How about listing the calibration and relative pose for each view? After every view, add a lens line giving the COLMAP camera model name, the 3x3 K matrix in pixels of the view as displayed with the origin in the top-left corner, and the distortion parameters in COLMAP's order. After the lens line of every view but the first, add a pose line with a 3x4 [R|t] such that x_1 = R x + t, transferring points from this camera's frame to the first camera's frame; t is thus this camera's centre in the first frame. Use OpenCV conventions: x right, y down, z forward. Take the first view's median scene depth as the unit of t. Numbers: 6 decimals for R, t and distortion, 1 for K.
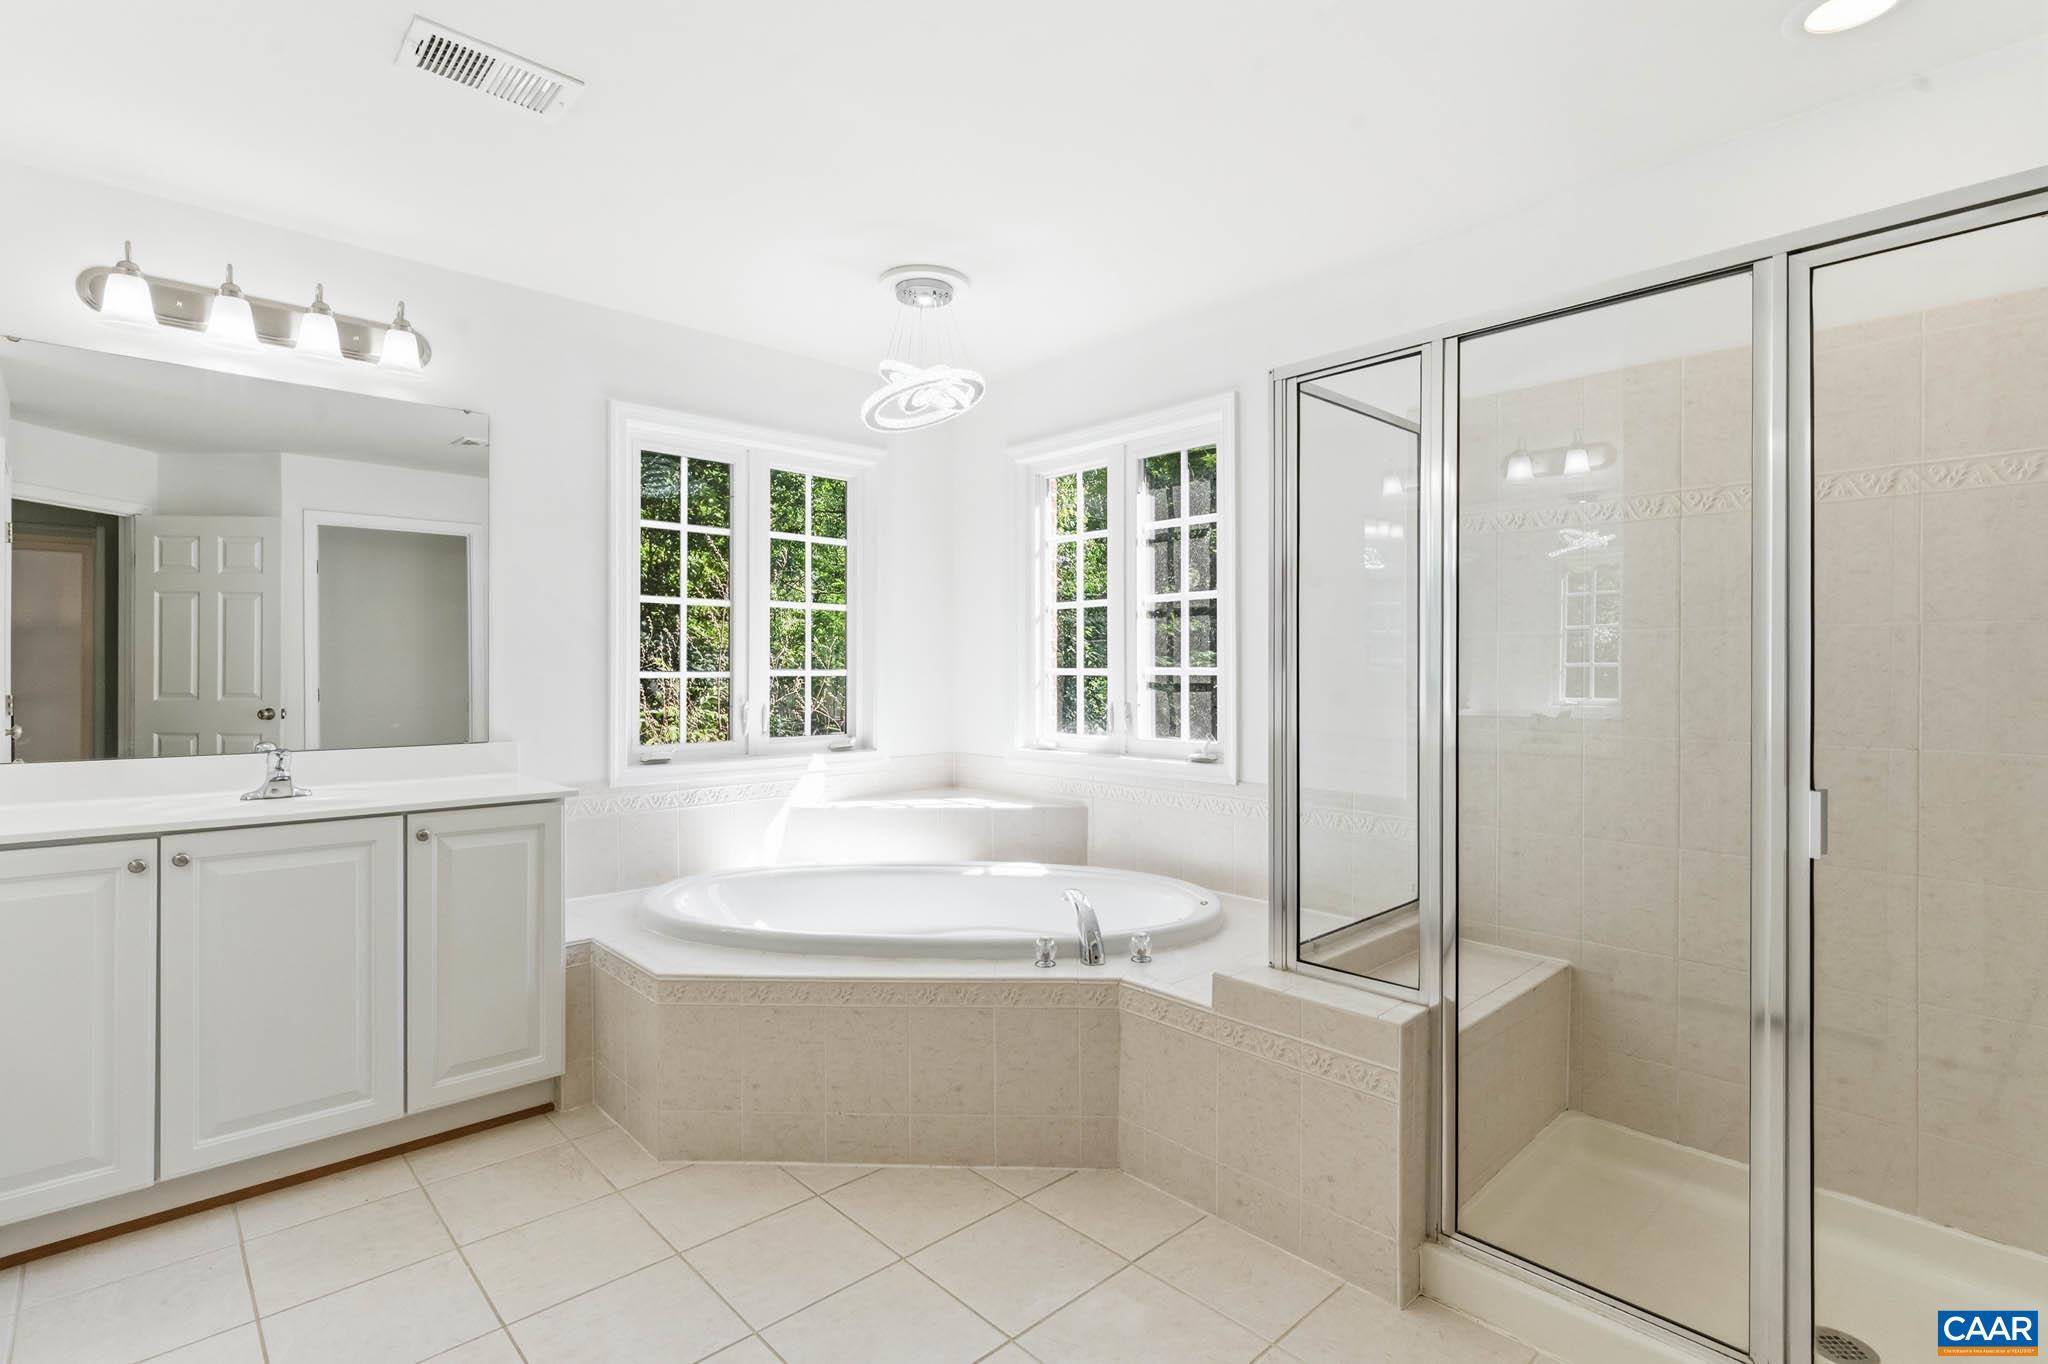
lens RADIAL K [[983.8, 0, 982.8], [0, 983.8, 669.3], [0, 0, 1]] dist [0.005773, -0.000745]
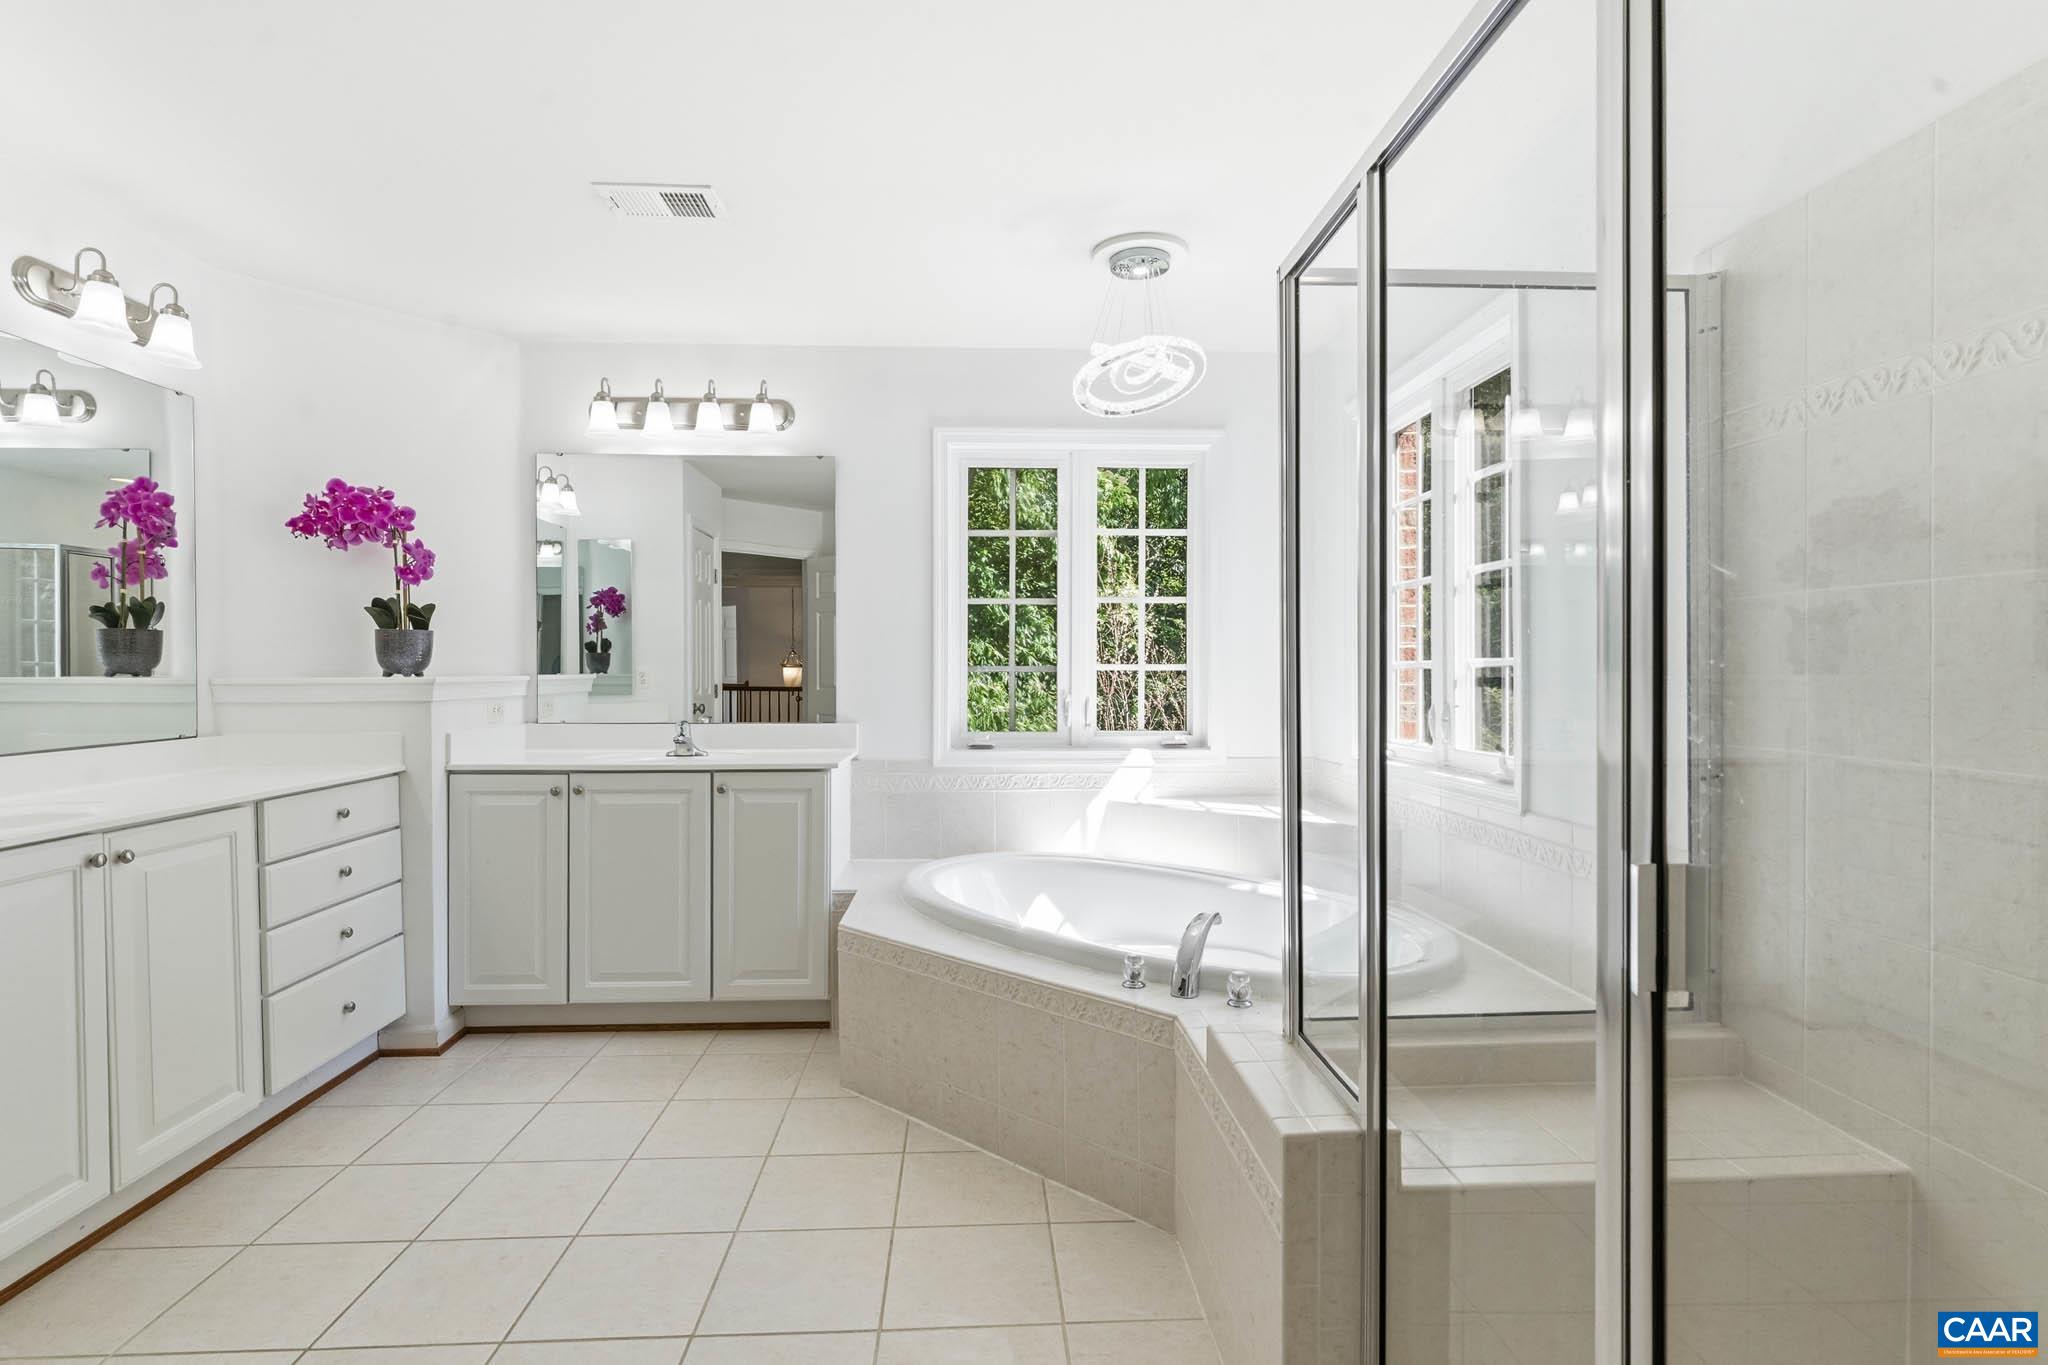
lens RADIAL K [[983.8, 0, 1017.2], [0, 983.8, 677.6], [0, 0, 1]] dist [0.005773, -0.000745]
pose [[0.772044, 0.003285, -0.635560, 0.477822], [-0.000244, 0.999988, 0.004872, 0.011671], [0.635569, -0.003606, 0.772036, 0.204170]]
